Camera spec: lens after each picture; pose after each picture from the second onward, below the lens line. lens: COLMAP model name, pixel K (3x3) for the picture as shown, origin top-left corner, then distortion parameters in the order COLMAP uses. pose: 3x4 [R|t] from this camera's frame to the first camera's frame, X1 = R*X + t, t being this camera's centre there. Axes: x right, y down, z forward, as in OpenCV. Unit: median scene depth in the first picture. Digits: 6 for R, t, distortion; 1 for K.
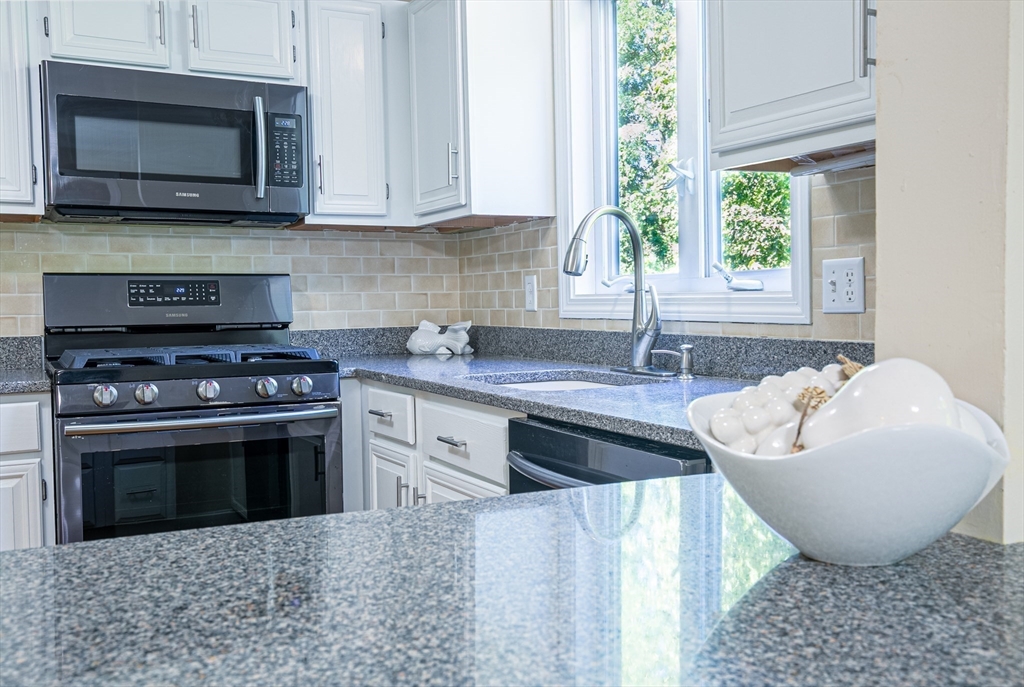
lens RADIAL K [[1012.8, 0, 512.0], [0, 1012.8, 343.5], [0, 0, 1]] dist [0.045139, -0.000256]
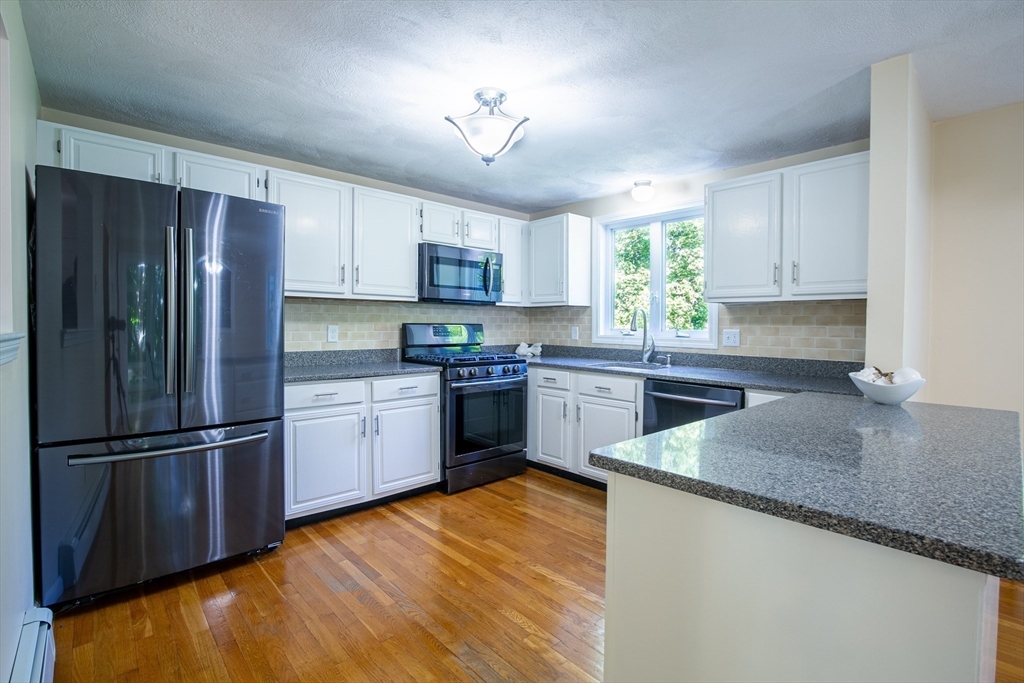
lens RADIAL K [[473.4, 0, 508.5], [0, 473.4, 334.7], [0, 0, 1]] dist [-0.036213, 0.009252]
pose [[0.965145, 0.015665, 0.261247, -0.516424], [-0.010507, 0.999722, -0.021130, -0.019144], [-0.261505, 0.017649, 0.965041, -0.180871]]
